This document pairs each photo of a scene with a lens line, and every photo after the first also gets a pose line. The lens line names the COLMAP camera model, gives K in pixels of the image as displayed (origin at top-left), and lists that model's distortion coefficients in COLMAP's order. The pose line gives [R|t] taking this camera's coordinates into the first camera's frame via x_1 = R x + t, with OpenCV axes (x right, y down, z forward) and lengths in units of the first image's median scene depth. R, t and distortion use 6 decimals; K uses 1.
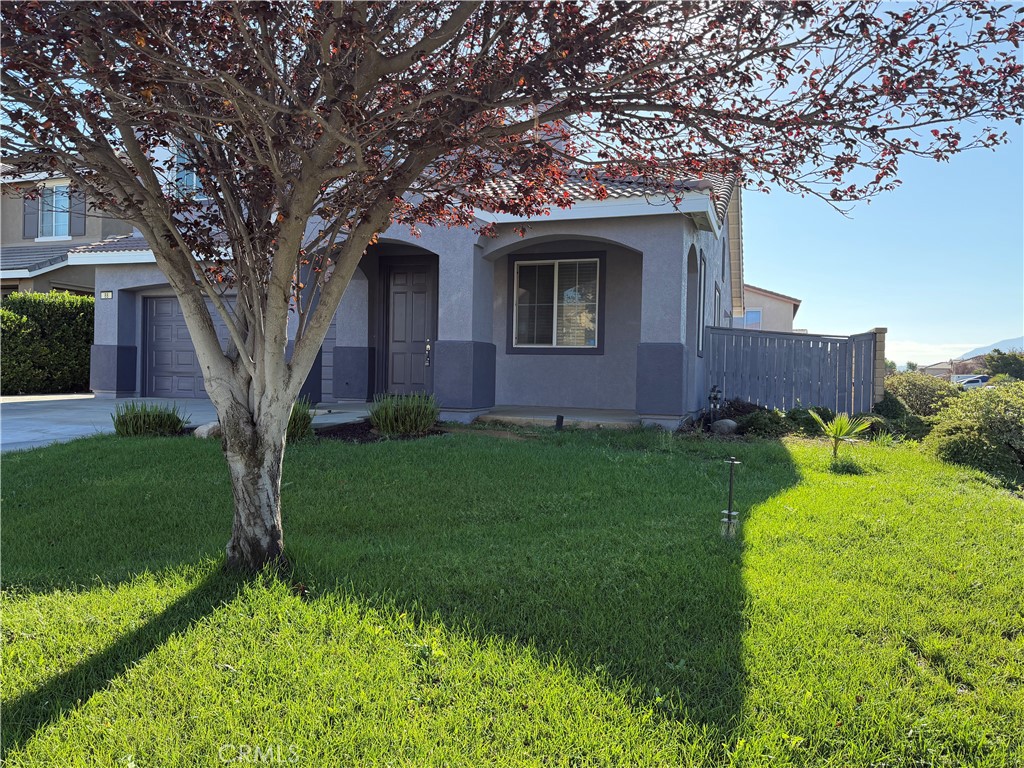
lens RADIAL K [[719.0, 0, 512.0], [0, 719.0, 384.0], [0, 0, 1]] dist [0.050528, -0.052462]
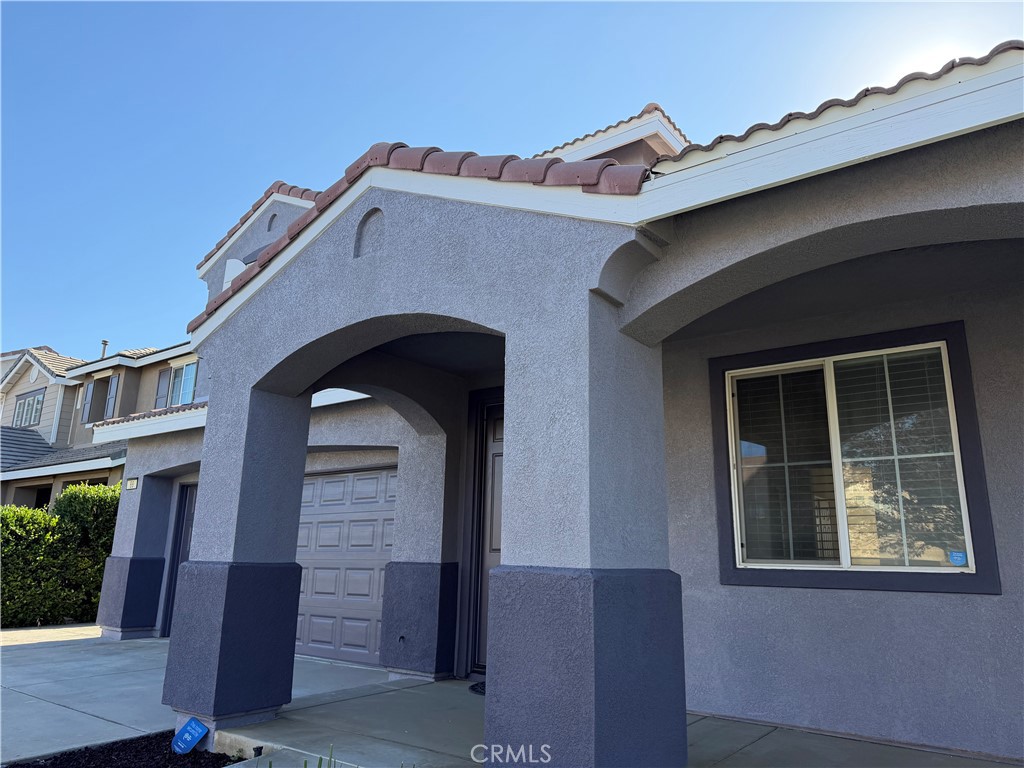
lens RADIAL K [[719.0, 0, 512.0], [0, 719.0, 384.0], [0, 0, 1]] dist [0.050528, -0.052462]
pose [[0.951394, -0.075252, -0.298641, 0.010934], [-0.003273, 0.967163, -0.254134, -0.047346], [0.307959, 0.242759, 0.919907, 0.547368]]
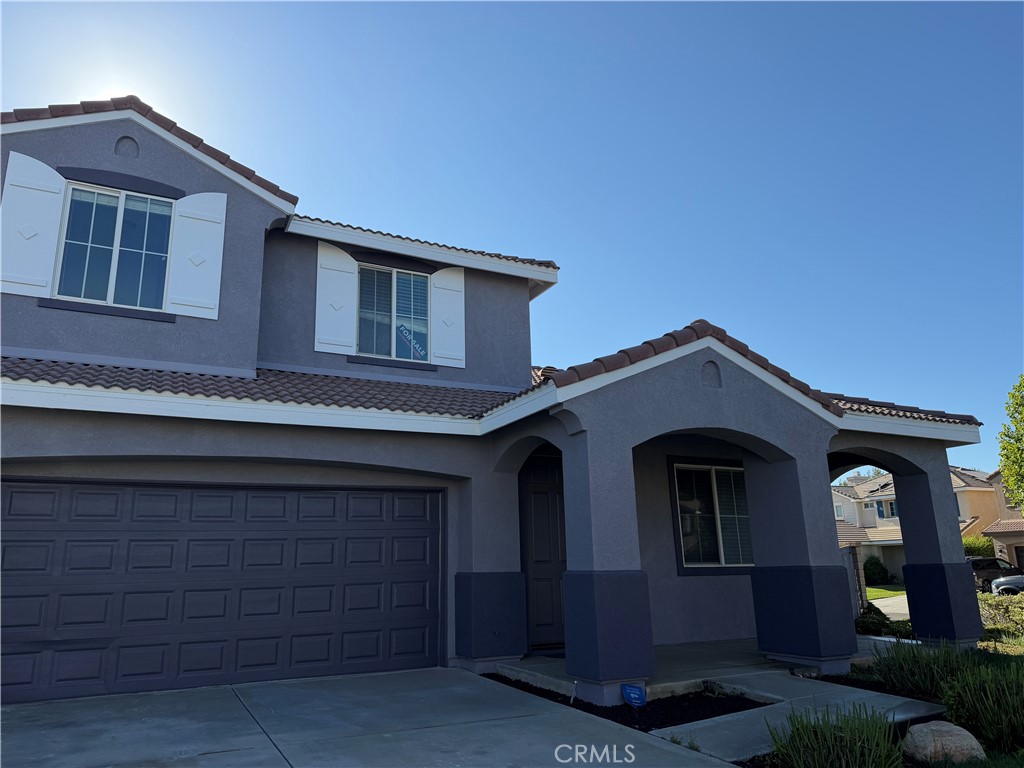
lens RADIAL K [[722.8, 0, 498.9], [0, 722.8, 386.5], [0, 0, 1]] dist [0.092202, -0.106162]
pose [[0.705800, 0.140368, 0.694365, -0.771031], [0.043398, 0.969764, -0.240154, -0.061037], [-0.707080, 0.199635, 0.678368, 0.546185]]
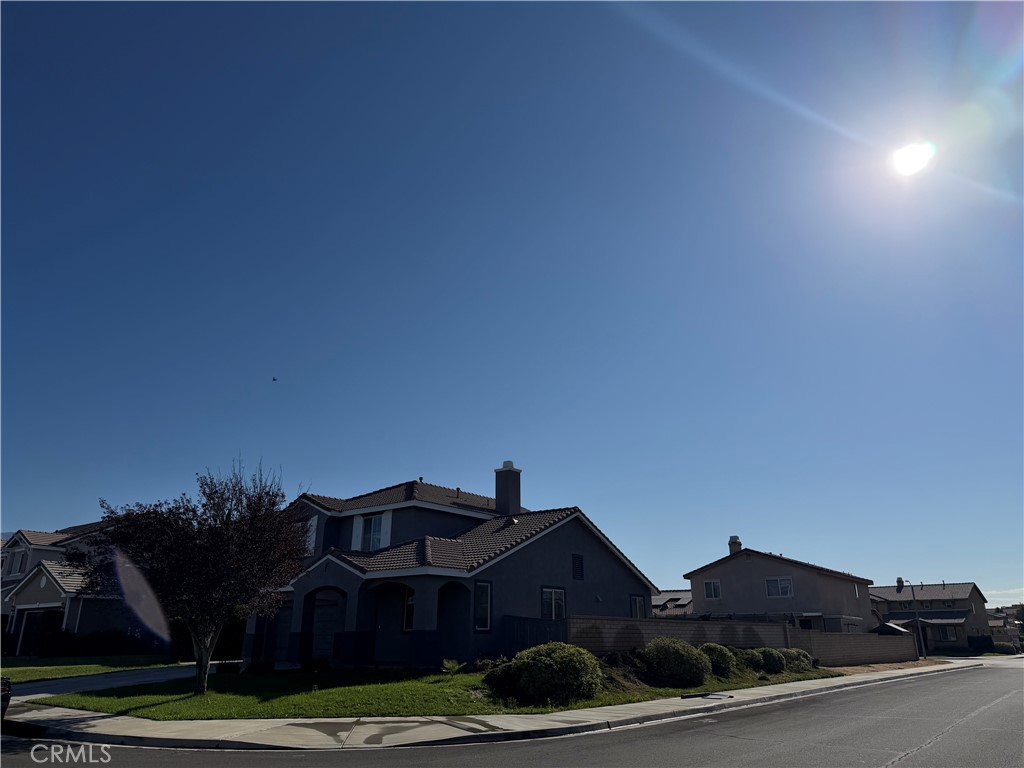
lens RADIAL K [[719.0, 0, 512.0], [0, 719.0, 384.0], [0, 0, 1]] dist [0.050528, -0.052462]
pose [[0.943503, -0.128842, -0.305290, 1.018139], [0.018876, 0.940715, -0.338673, -0.007359], [0.330826, 0.313776, 0.889999, -0.960416]]
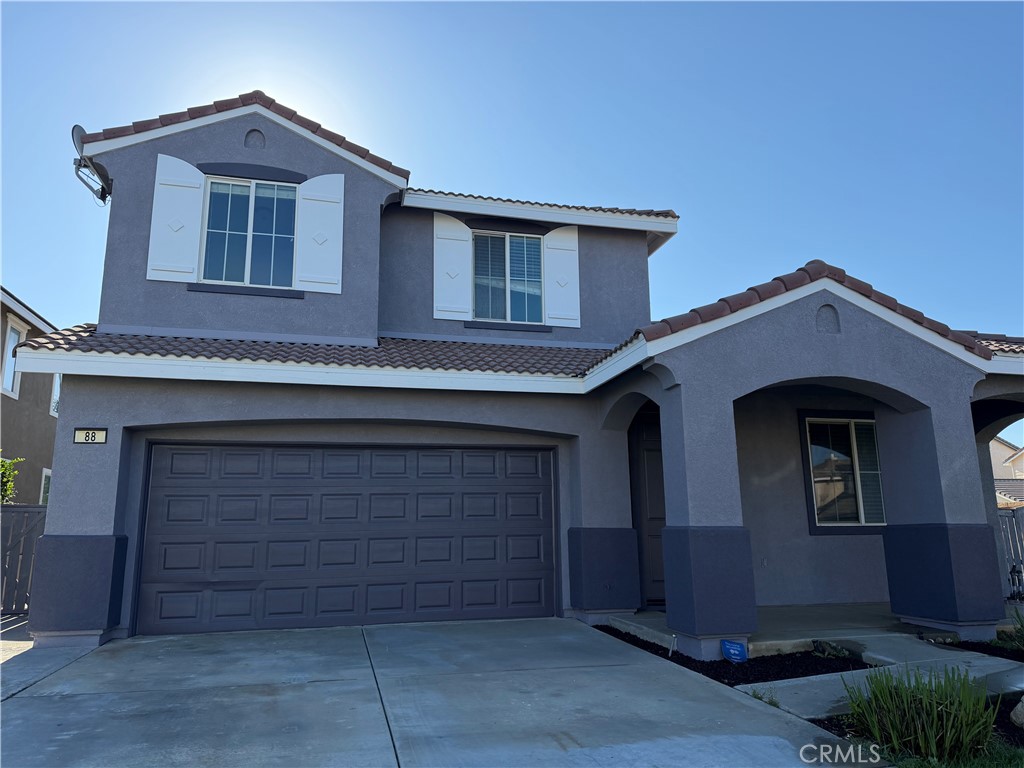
lens RADIAL K [[721.0, 0, 509.2], [0, 721.0, 386.1], [0, 0, 1]] dist [0.084617, -0.076170]
pose [[0.841769, 0.079622, 0.533933, -0.726710], [0.034005, 0.979278, -0.199644, -0.053242], [-0.538765, 0.186210, 0.821619, 0.504425]]
